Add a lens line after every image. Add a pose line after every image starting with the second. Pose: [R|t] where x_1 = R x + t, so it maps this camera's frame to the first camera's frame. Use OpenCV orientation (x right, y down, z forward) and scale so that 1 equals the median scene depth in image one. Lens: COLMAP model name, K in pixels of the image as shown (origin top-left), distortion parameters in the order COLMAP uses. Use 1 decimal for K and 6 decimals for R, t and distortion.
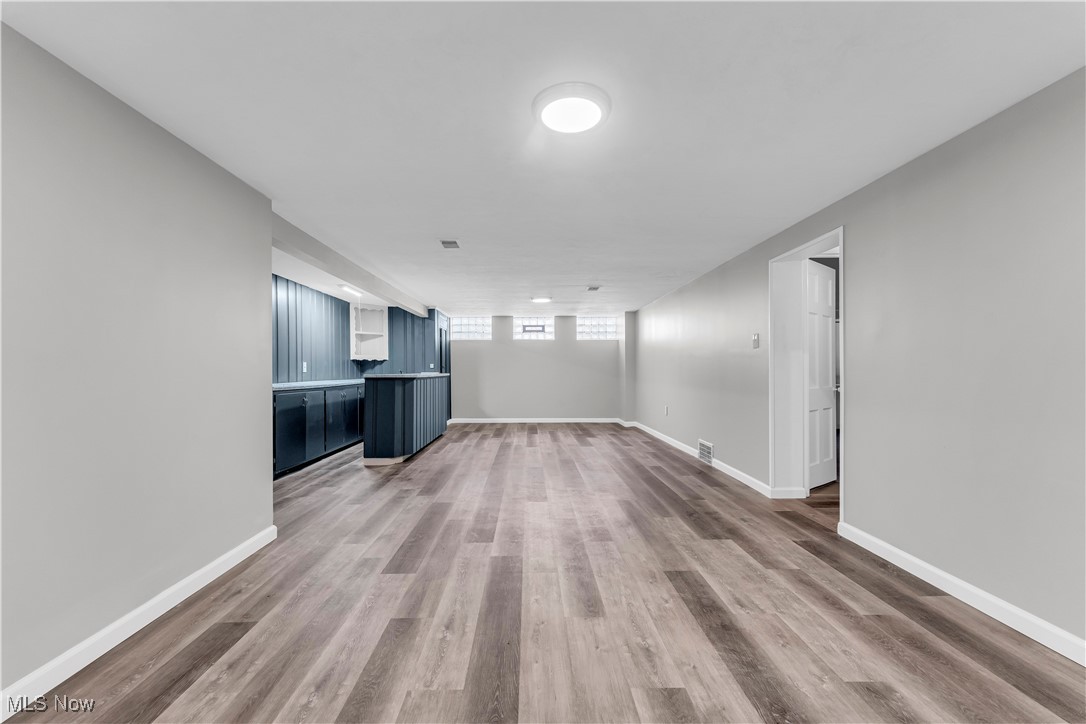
lens RADIAL K [[438.0, 0, 538.7], [0, 438.0, 370.7], [0, 0, 1]] dist [-0.000431, 0.000358]
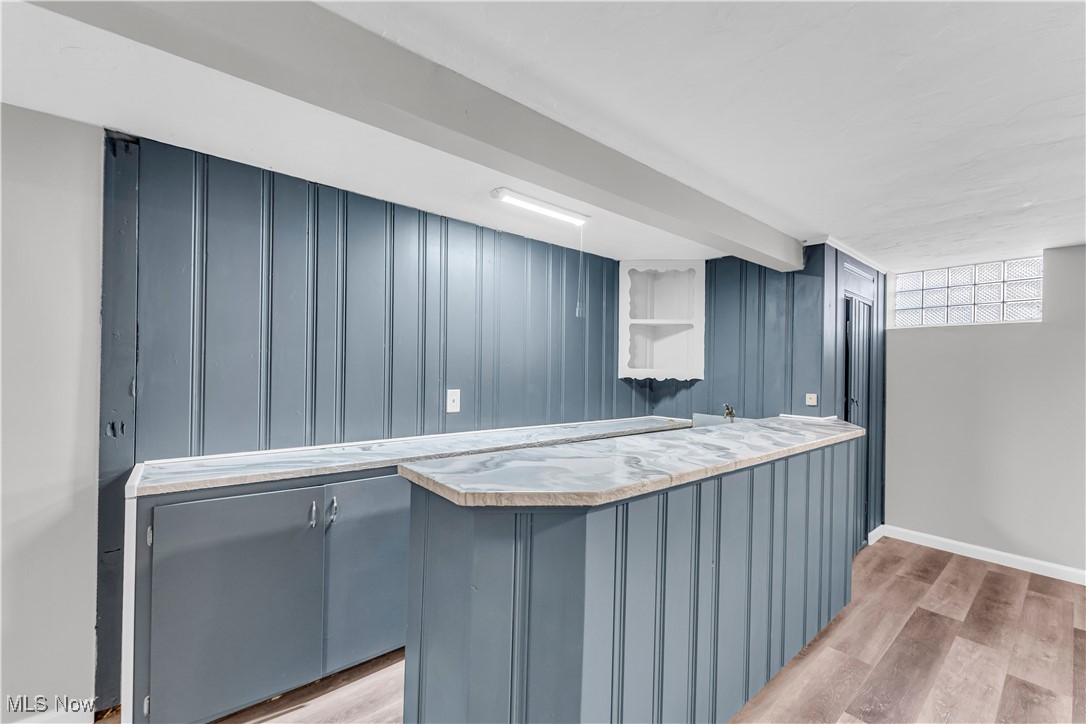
lens RADIAL K [[438.0, 0, 538.7], [0, 438.0, 370.7], [0, 0, 1]] dist [-0.000431, 0.000358]
pose [[0.616352, 0.016671, -0.787294, -0.095755], [-0.021972, 0.999751, 0.003968, -0.031629], [0.787164, 0.014853, 0.616565, 0.592279]]
